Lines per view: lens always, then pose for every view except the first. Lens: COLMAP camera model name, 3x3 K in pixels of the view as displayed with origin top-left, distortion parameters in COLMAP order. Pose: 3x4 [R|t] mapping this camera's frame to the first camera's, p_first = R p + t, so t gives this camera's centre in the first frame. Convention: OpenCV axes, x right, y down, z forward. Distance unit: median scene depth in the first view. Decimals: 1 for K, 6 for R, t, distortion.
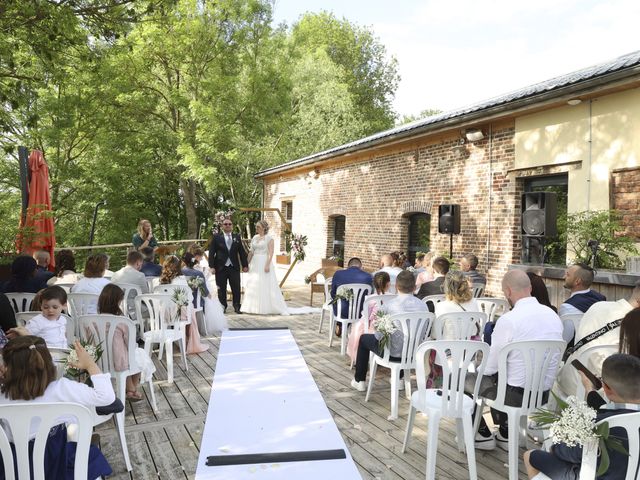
lens RADIAL K [[475.6, 0, 320.0], [0, 475.6, 240.0], [0, 0, 1]] dist [0.022040, 0.001305]
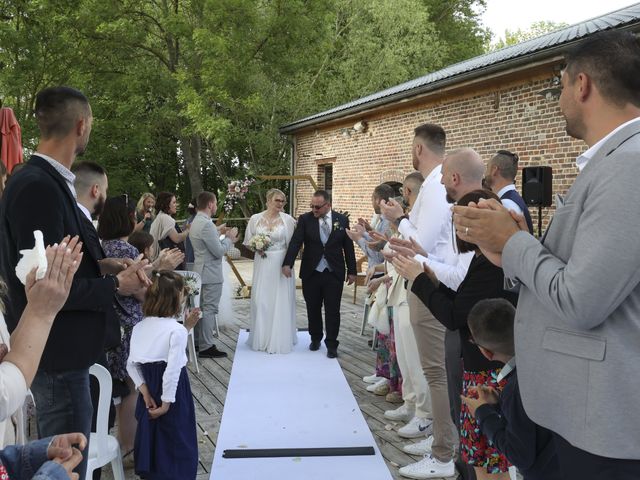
lens RADIAL K [[713.7, 0, 320.0], [0, 713.7, 240.0], [0, 0, 1]] dist [0.015850, 0.031175]
pose [[0.995889, -0.007477, -0.090277, 0.021883], [0.010011, 0.999568, 0.027639, 0.003671], [0.090031, -0.028429, 0.995533, -0.098525]]
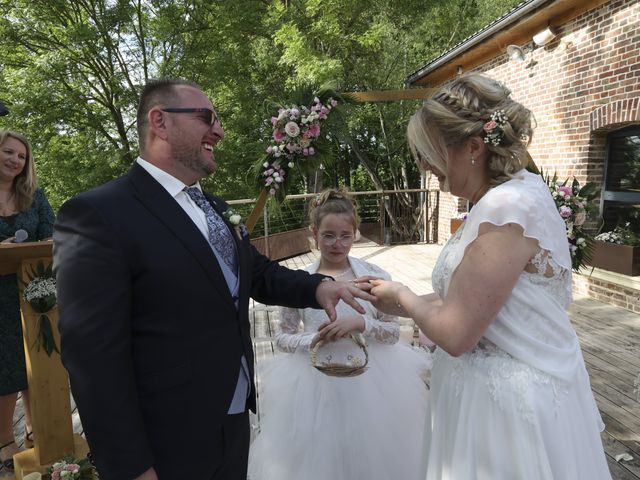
lens RADIAL K [[475.6, 0, 320.0], [0, 475.6, 240.0], [0, 0, 1]] dist [0.022040, 0.001305]
pose [[0.944780, 0.007854, -0.327611, -0.061895], [0.026788, 0.994516, 0.101096, -0.004757], [0.326609, -0.104290, 0.939388, 0.488726]]
